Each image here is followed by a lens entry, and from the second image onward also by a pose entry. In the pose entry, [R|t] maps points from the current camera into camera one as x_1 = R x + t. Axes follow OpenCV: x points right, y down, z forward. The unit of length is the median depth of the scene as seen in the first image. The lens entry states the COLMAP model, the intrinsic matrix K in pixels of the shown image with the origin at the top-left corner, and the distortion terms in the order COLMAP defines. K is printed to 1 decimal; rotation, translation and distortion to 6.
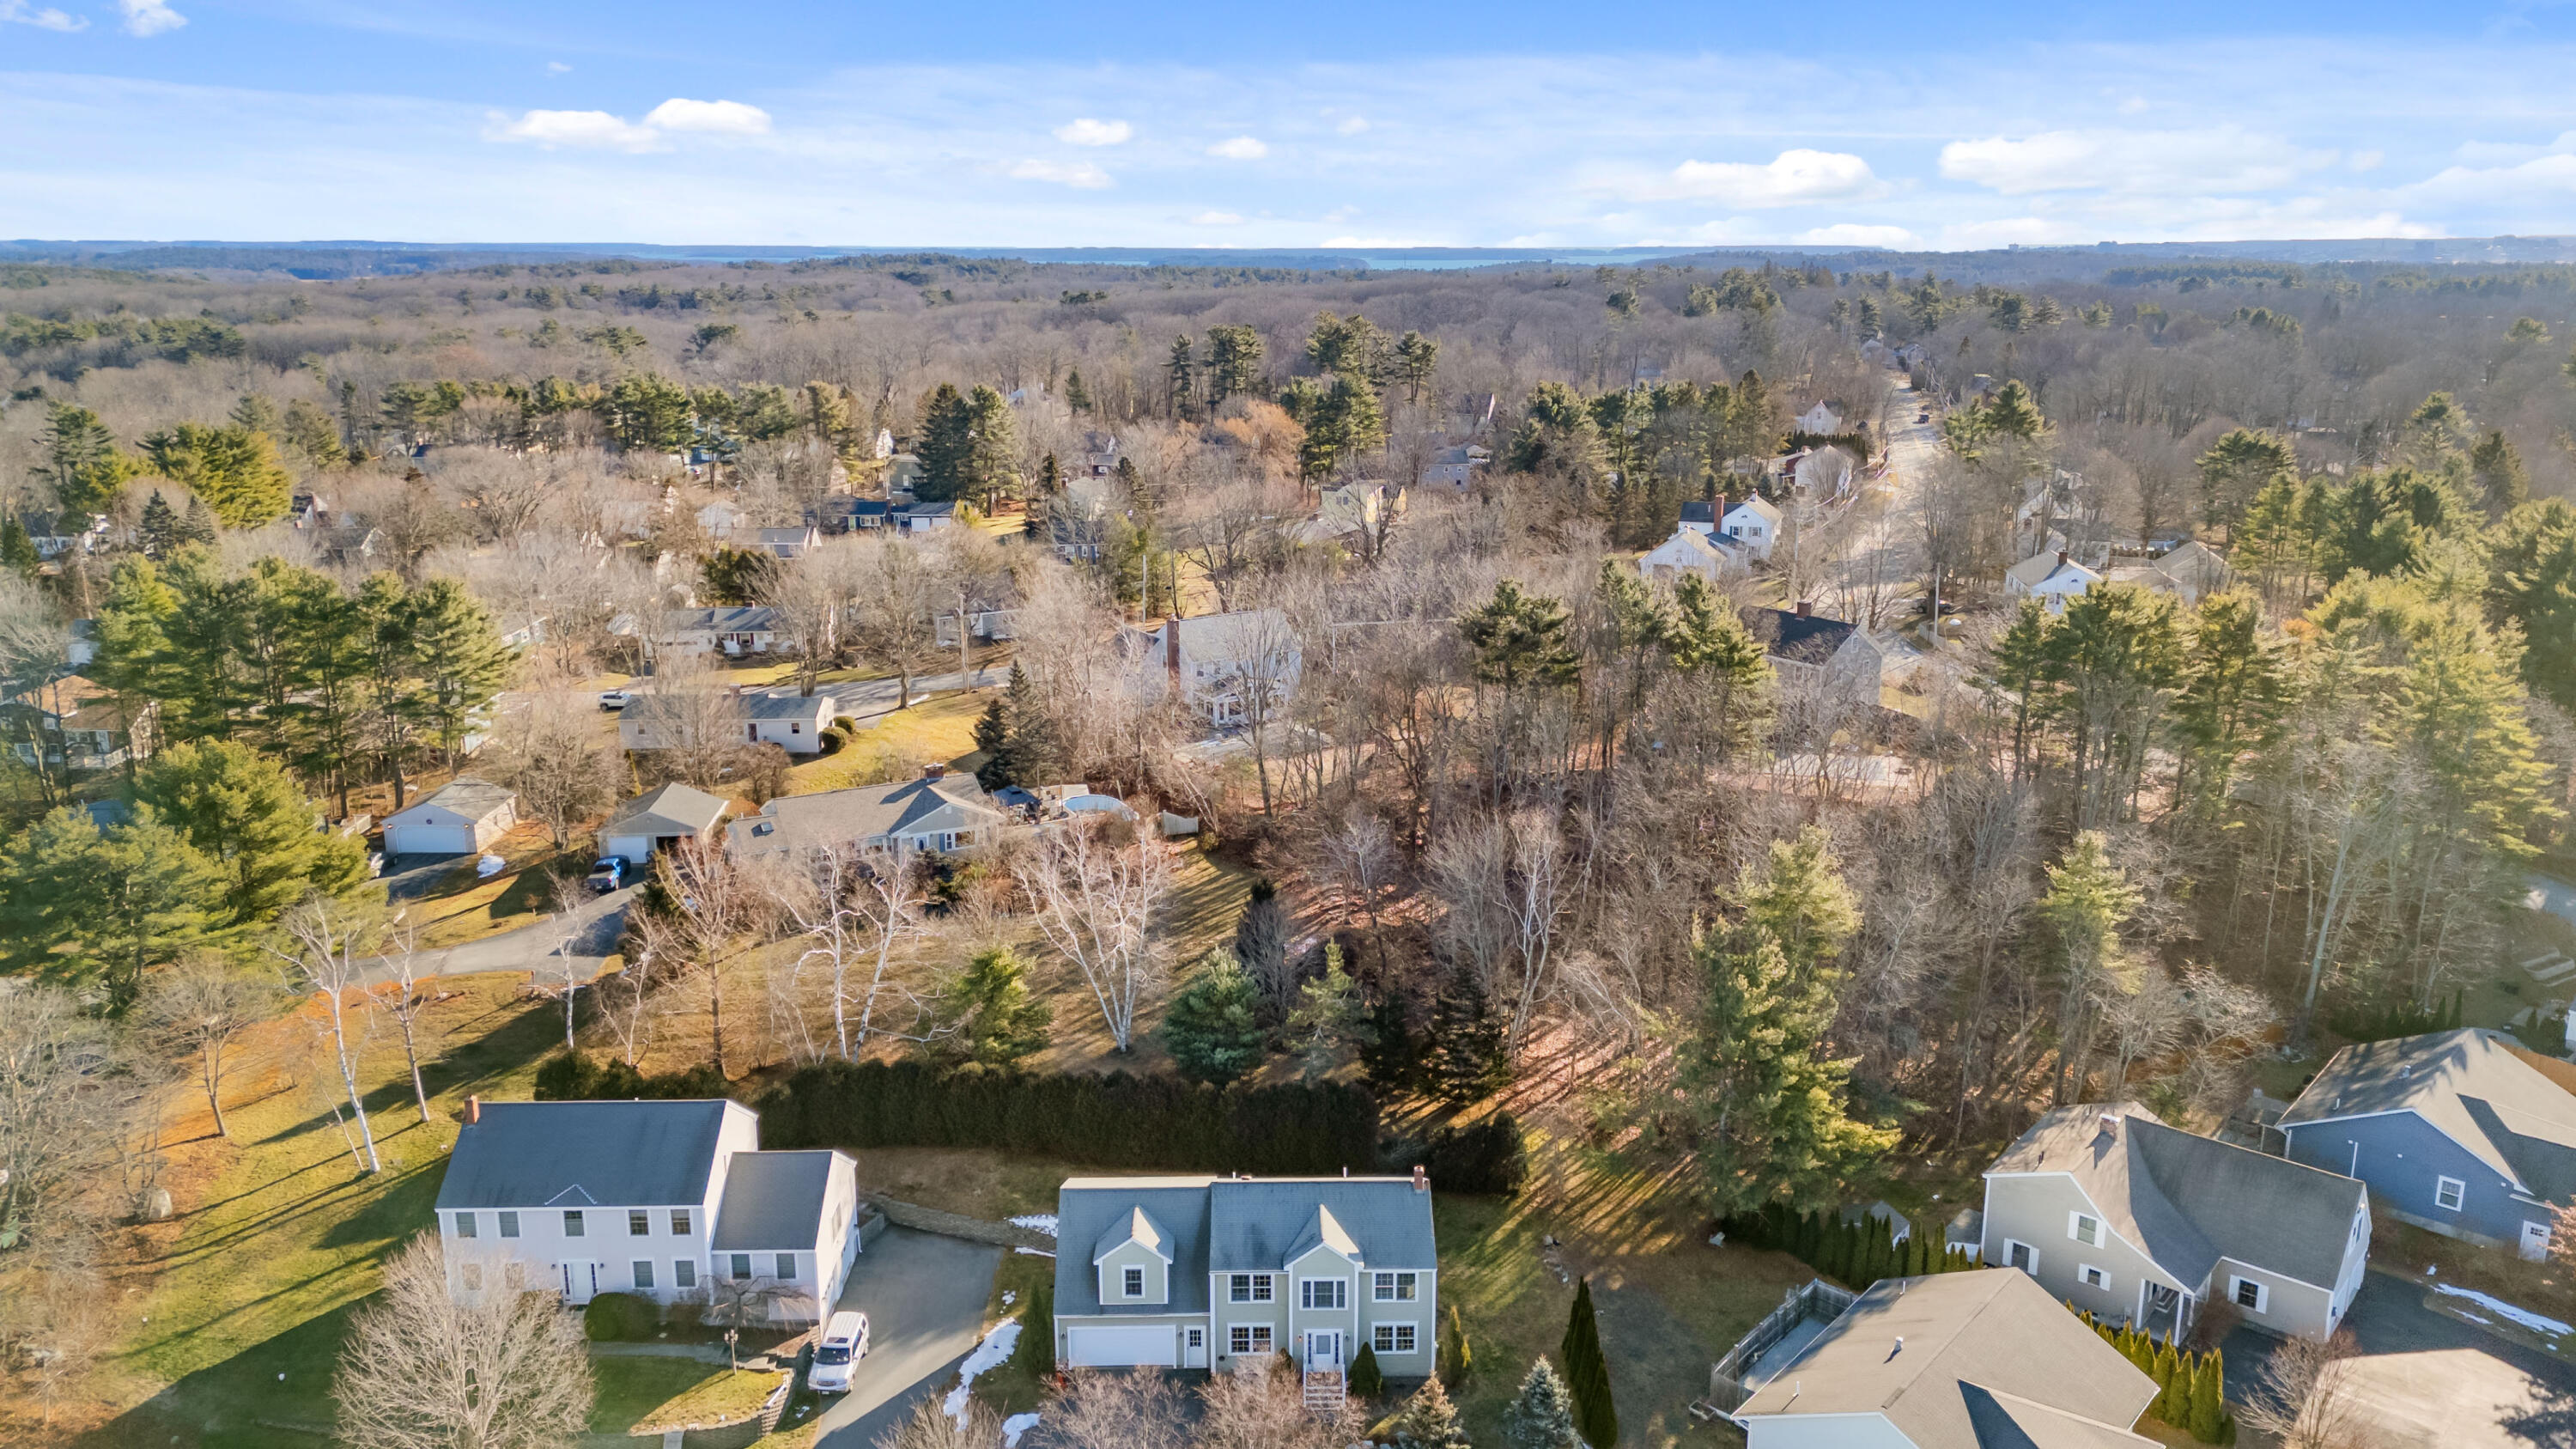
lens RADIAL K [[1880.8, 0, 1297.6], [0, 1880.8, 708.2], [0, 0, 1]] dist [0.109519, -0.111593]
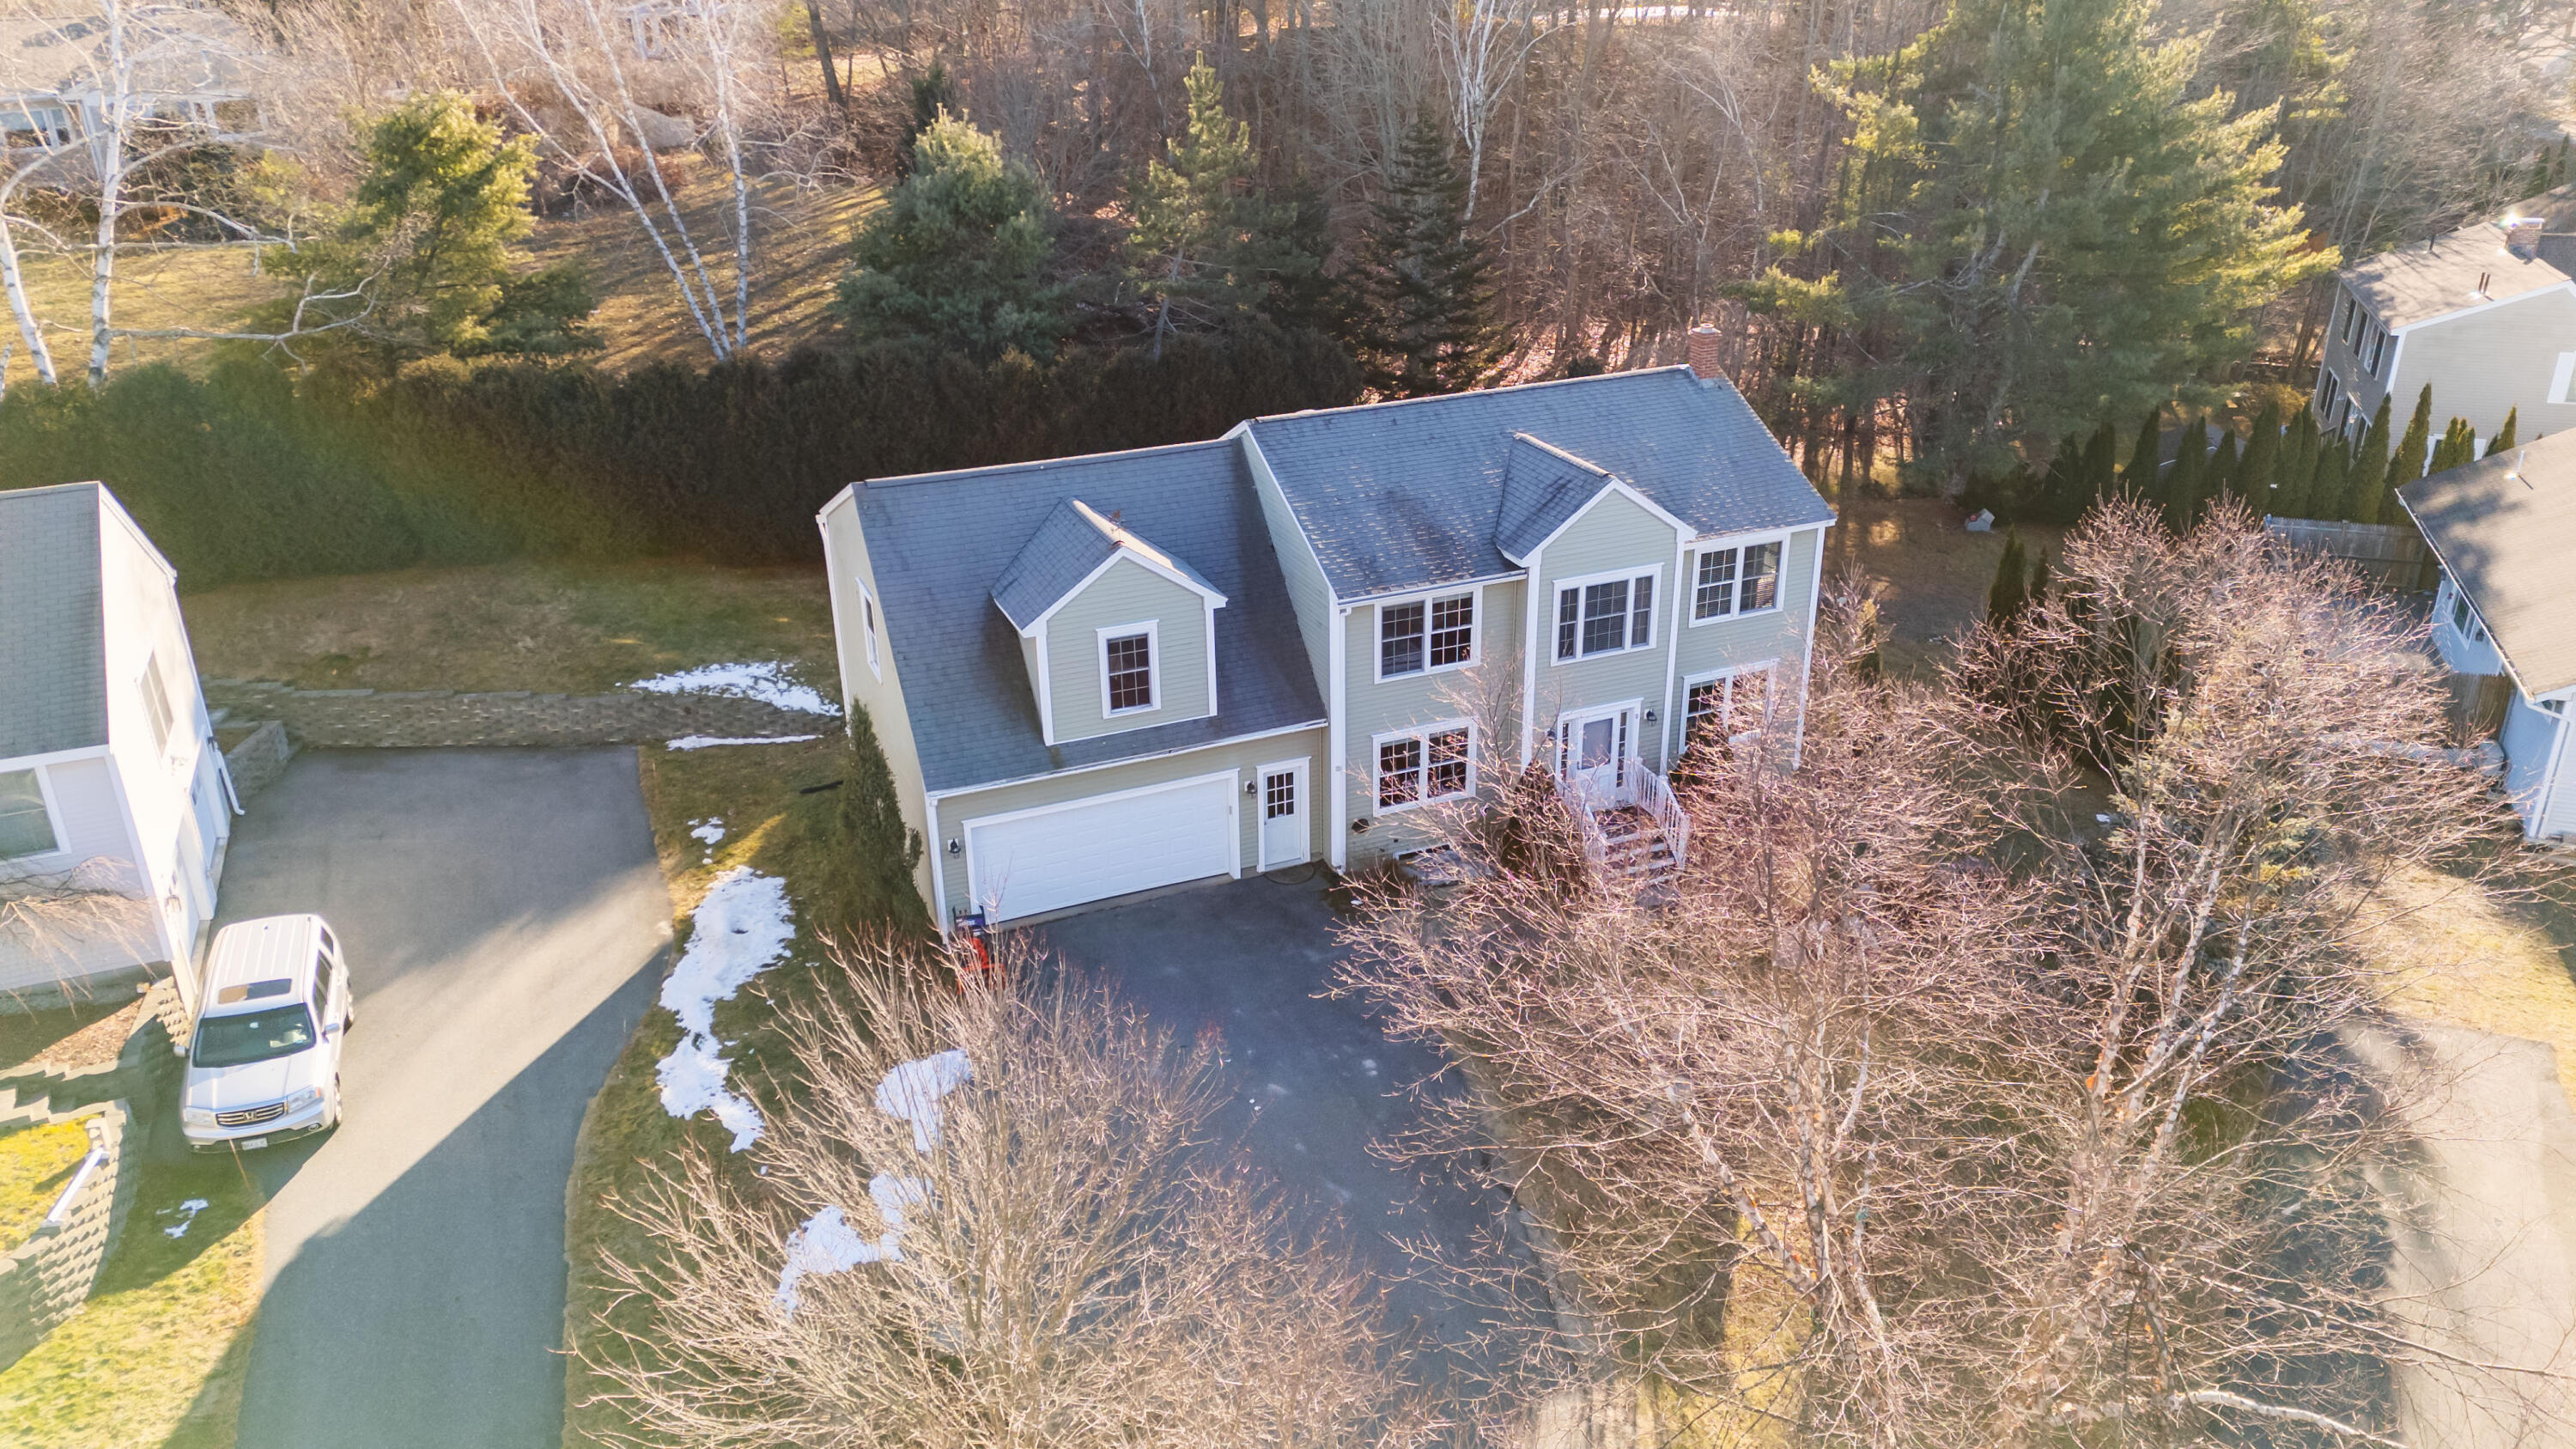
lens RADIAL K [[1880.8, 0, 1297.6], [0, 1880.8, 708.2], [0, 0, 1]] dist [0.109519, -0.111593]
pose [[0.925164, -0.162247, 0.343144, -0.180835], [0.106116, 0.978549, 0.176579, 0.244262], [-0.364433, -0.126952, 0.922536, 0.638914]]
